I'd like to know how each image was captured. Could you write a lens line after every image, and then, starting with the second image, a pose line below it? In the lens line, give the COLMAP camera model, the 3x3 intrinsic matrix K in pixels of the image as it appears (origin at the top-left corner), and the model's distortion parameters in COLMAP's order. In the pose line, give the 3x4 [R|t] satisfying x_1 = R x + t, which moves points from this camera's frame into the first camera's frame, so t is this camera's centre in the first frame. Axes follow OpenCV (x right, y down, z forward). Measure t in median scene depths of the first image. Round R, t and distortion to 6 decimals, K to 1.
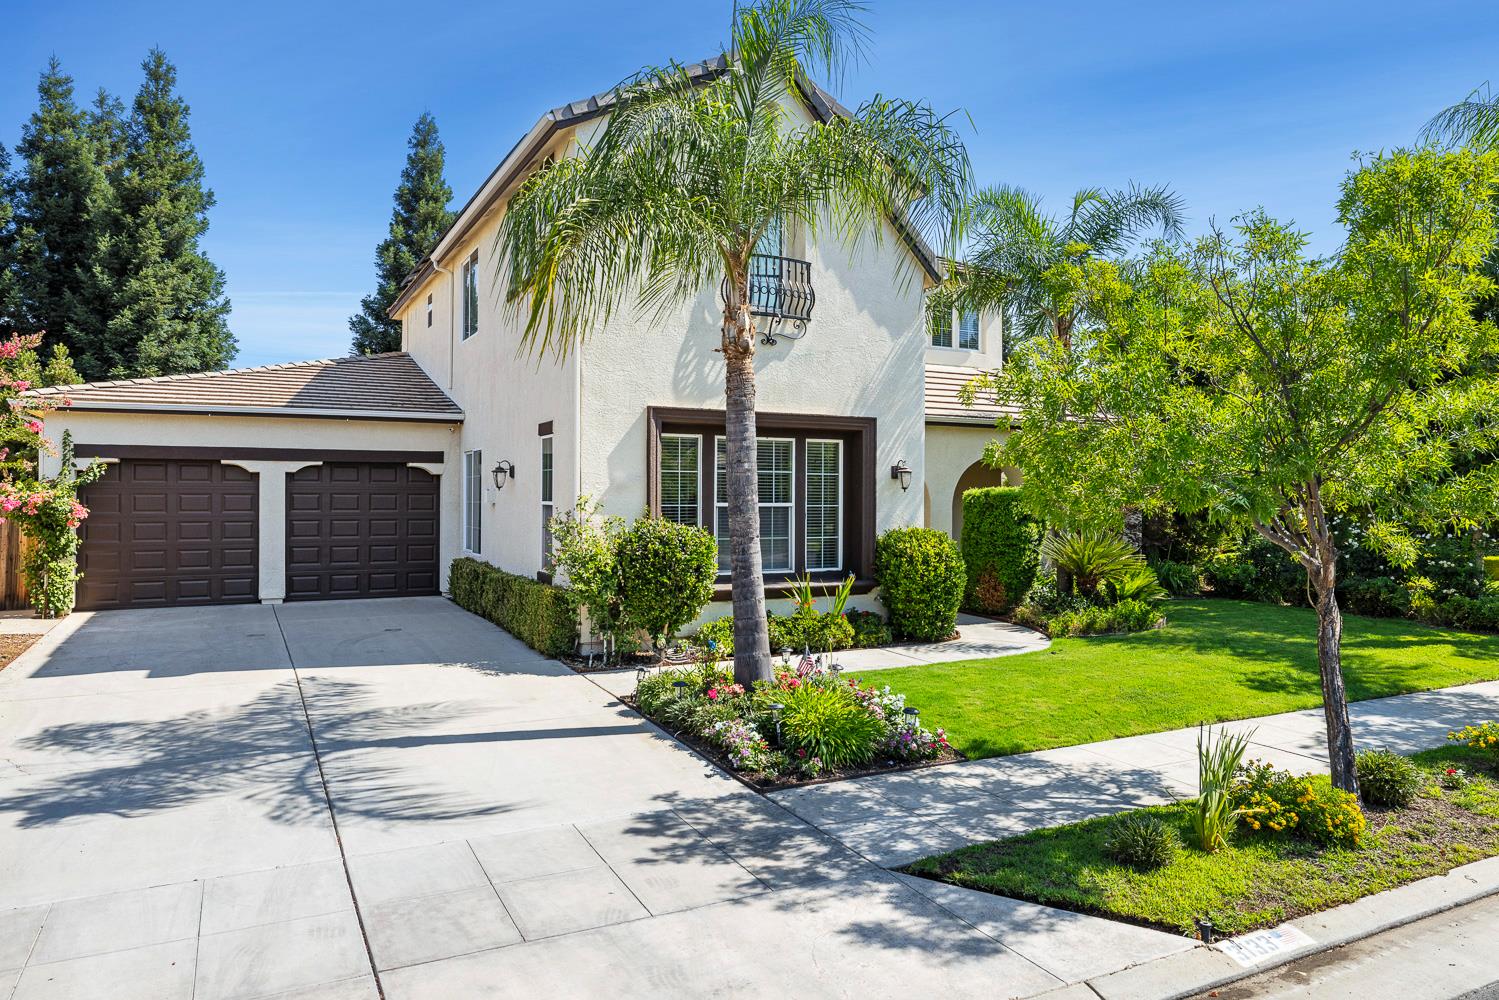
lens RADIAL K [[1002.0, 0, 774.1], [0, 1002.0, 494.6], [0, 0, 1]] dist [0.012892, 0.002364]
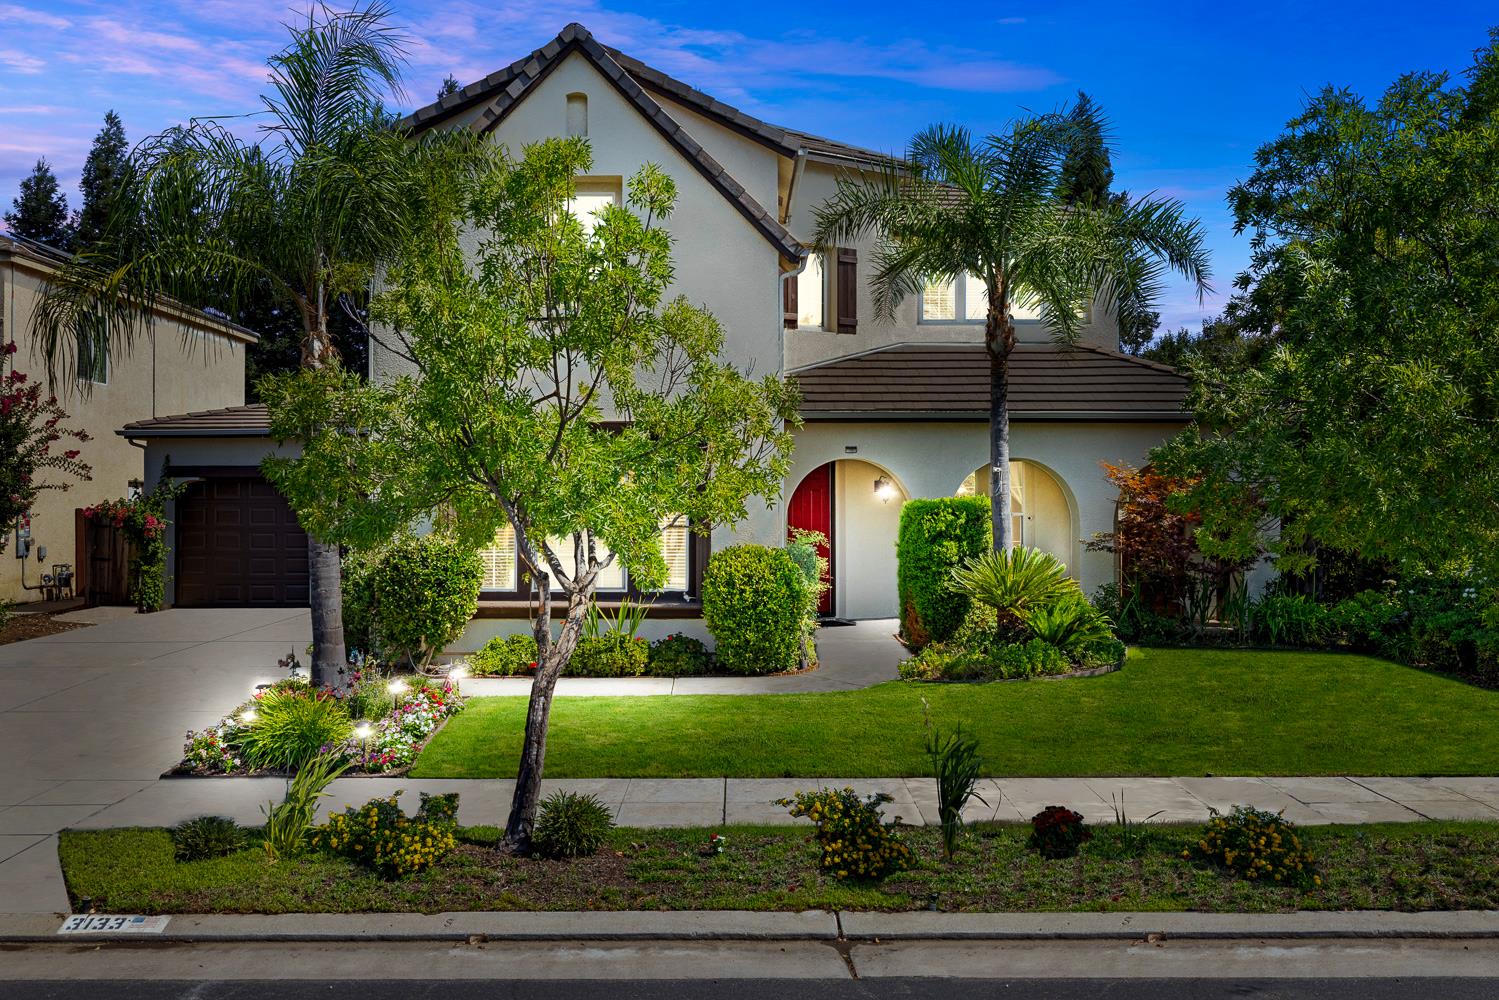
lens RADIAL K [[1223.5, 0, 720.2], [0, 1223.5, 493.1], [0, 0, 1]] dist [0.011354, -0.006859]
pose [[0.880366, -0.009409, -0.474202, 0.654662], [0.005758, 0.999942, -0.009150, -0.002658], [0.474260, 0.005324, 0.880369, 0.048686]]
